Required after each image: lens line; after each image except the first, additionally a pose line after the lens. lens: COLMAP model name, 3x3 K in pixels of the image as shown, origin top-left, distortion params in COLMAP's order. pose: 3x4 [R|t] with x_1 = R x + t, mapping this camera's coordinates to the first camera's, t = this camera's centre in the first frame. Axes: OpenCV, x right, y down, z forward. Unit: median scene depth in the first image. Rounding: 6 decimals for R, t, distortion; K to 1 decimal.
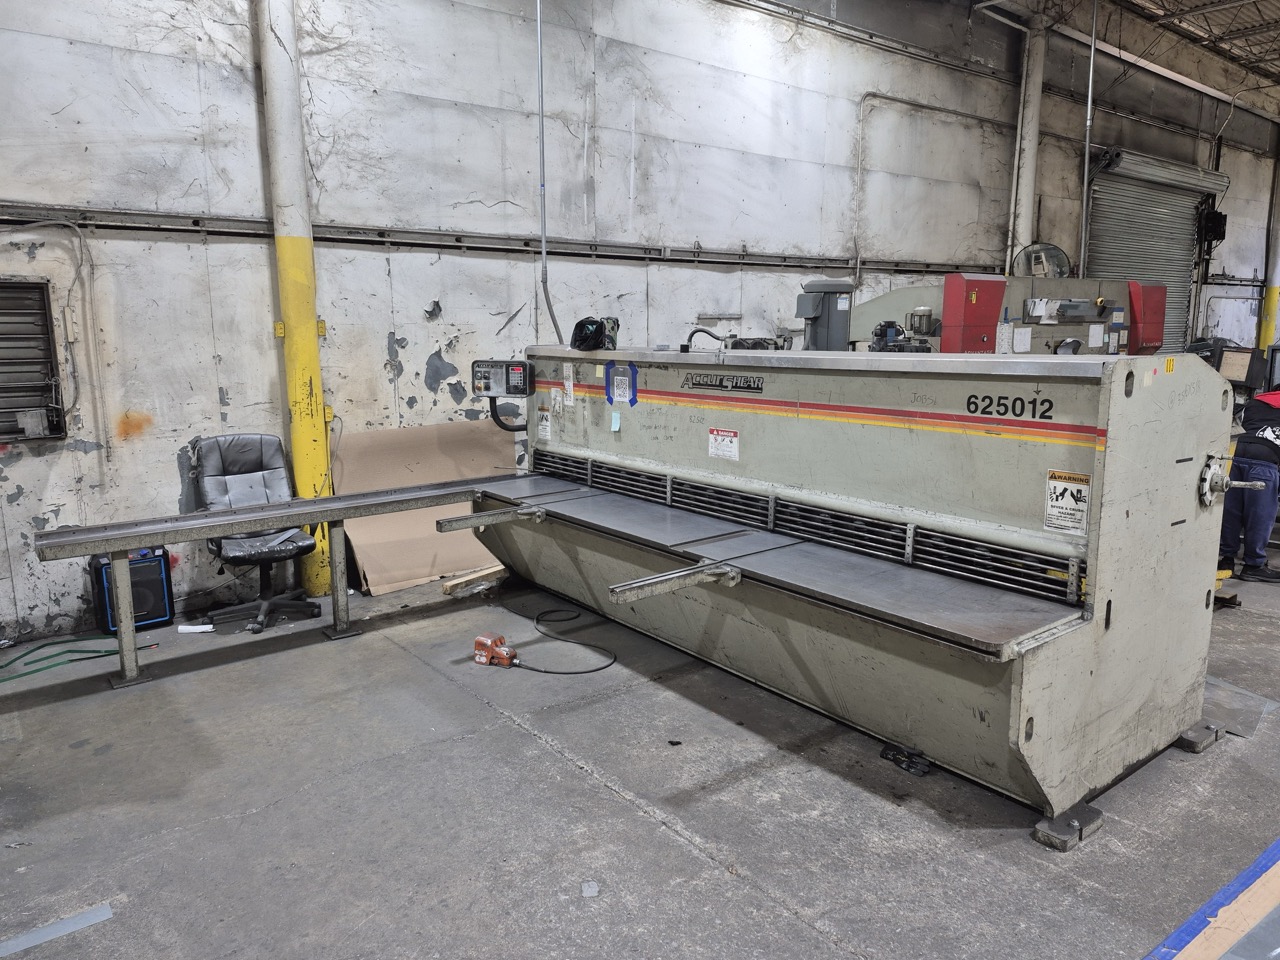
lens RADIAL K [[874.7, 0, 637.8], [0, 874.7, 481.2], [0, 0, 1]] dist [0.082509, -0.098917]
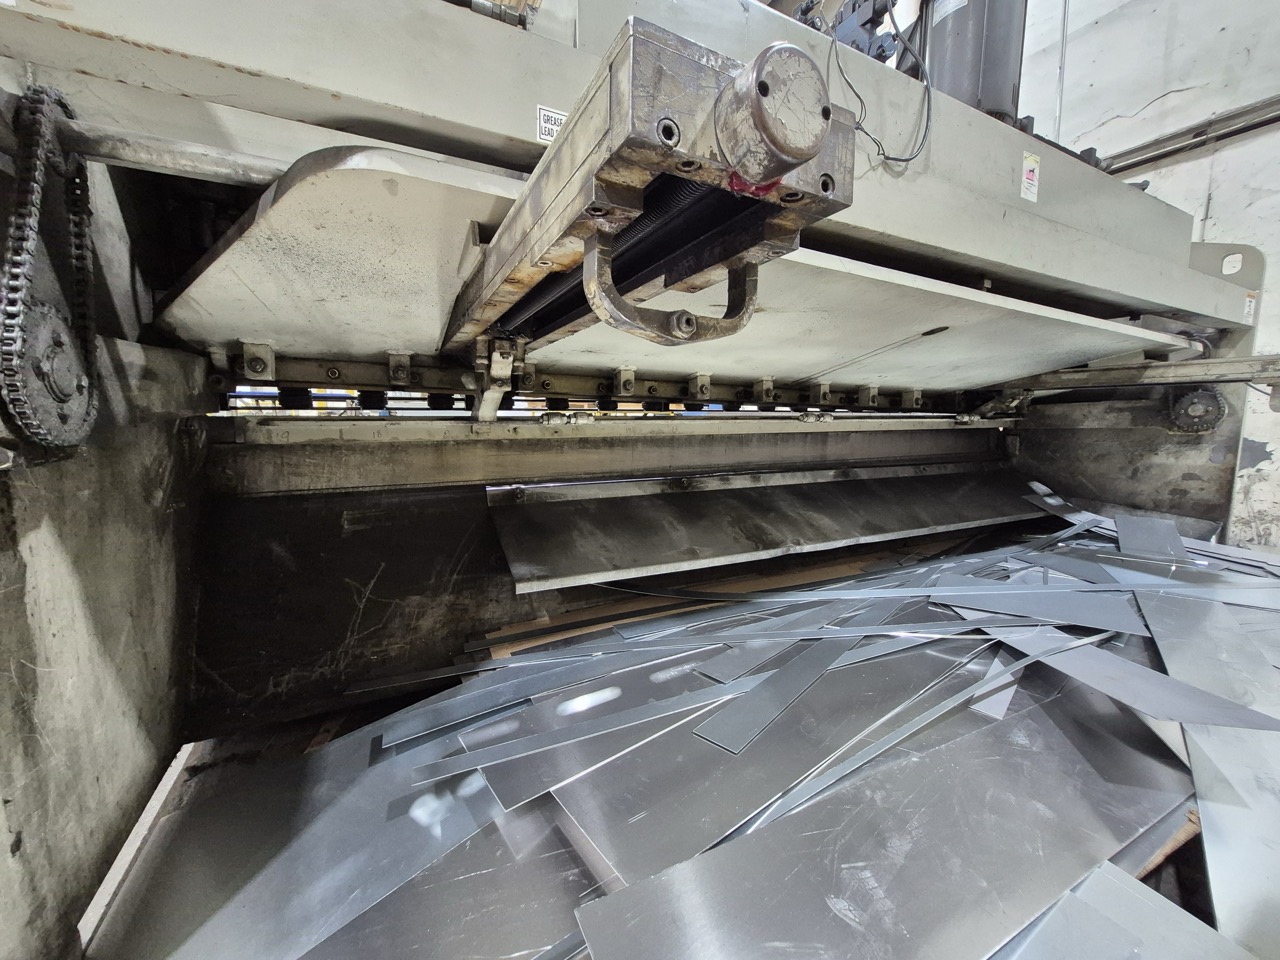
lens RADIAL K [[500.6, 0, 643.3], [0, 500.6, 470.8], [0, 0, 1]] dist [-0.000391, 0.000177]
pose [[-0.175072, 0.119388, -0.977290, 0.510243], [-0.175427, 0.972954, 0.150285, 0.031931], [0.968801, 0.197753, -0.149393, 0.843821]]
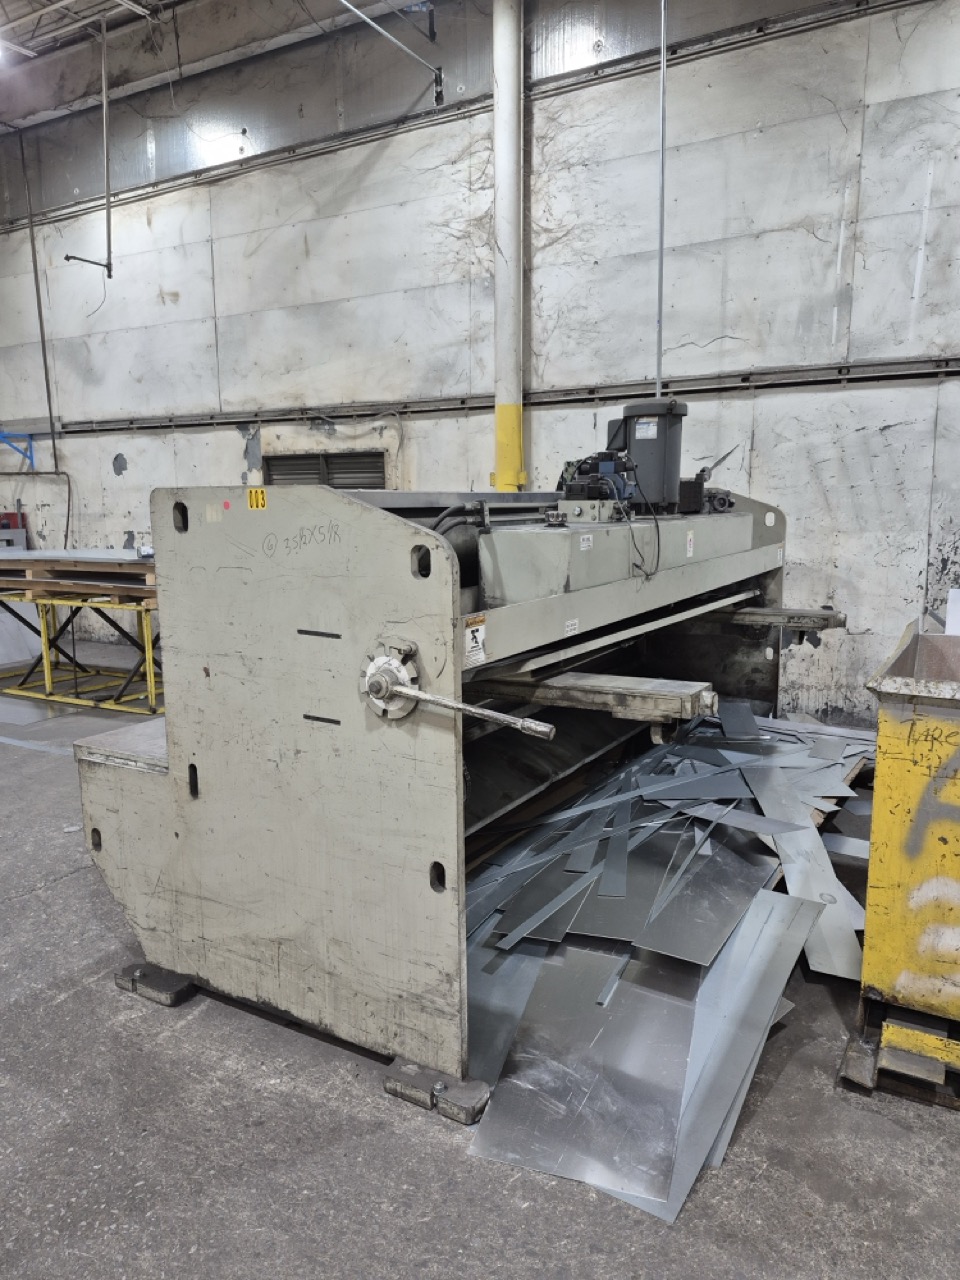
lens RADIAL K [[878.6, 0, 476.9], [0, 878.6, 645.5], [0, 0, 1]] dist [0.116769, -0.165045]
pose [[0.369015, 0.157145, -0.916042, 0.833624], [-0.155009, 0.982204, 0.106051, -0.069595], [0.916406, 0.102861, 0.386807, 0.532064]]
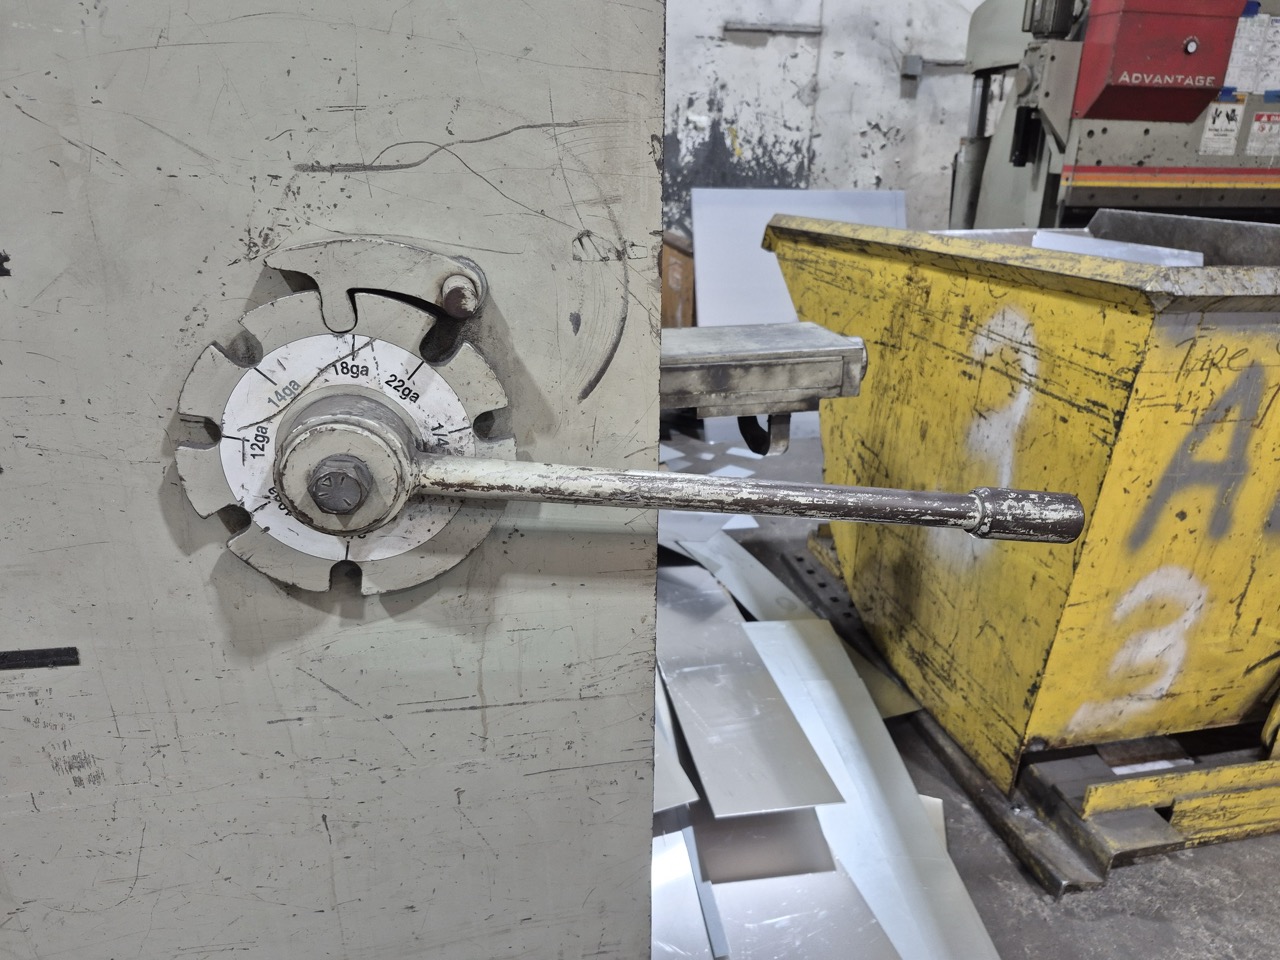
lens RADIAL K [[878.6, 0, 644.5], [0, 878.6, 485.0], [0, 0, 1]] dist [0.116769, -0.165045]
pose [[0.891150, 0.187129, -0.413322, 0.494133], [-0.102335, 0.970410, 0.218707, -0.020329], [0.442018, -0.152603, 0.883930, 0.587275]]
